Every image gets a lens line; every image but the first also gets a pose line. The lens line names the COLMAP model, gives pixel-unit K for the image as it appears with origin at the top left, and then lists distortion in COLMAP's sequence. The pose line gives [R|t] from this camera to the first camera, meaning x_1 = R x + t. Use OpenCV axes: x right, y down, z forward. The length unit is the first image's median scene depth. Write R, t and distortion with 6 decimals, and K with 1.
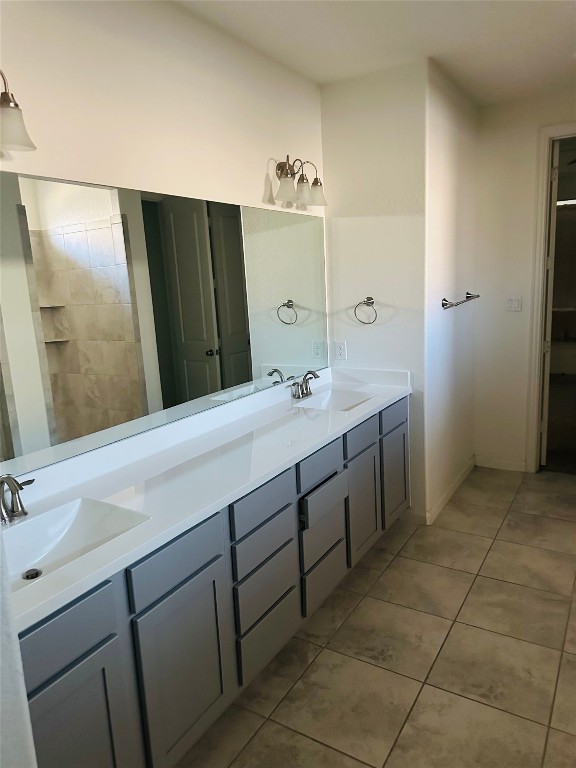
lens RADIAL K [[546.9, 0, 285.7], [0, 546.9, 379.4], [0, 0, 1]] dist [0.020637, -0.029974]
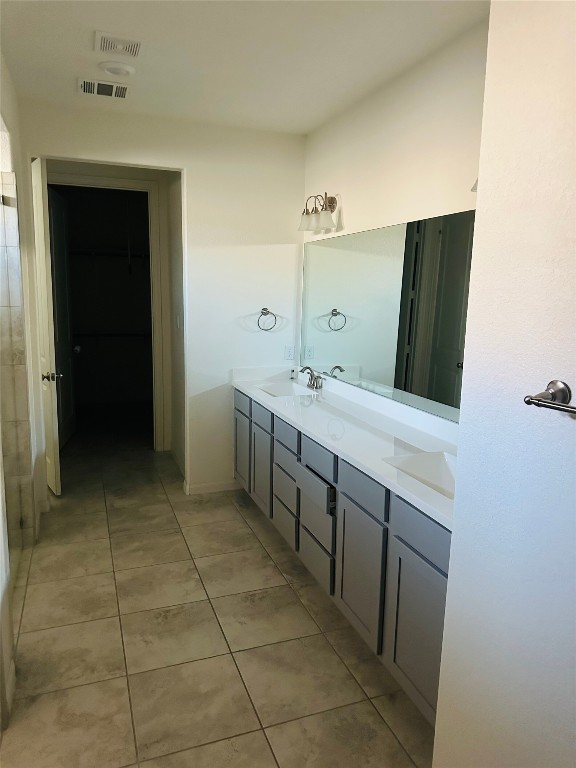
lens RADIAL K [[546.9, 0, 285.7], [0, 546.9, 385.9], [0, 0, 1]] dist [0.020637, -0.029974]
pose [[-0.615233, 0.170795, -0.769621, 0.960211], [-0.143631, 0.935625, 0.322454, -0.339974], [0.775150, 0.308926, -0.551096, 1.541874]]
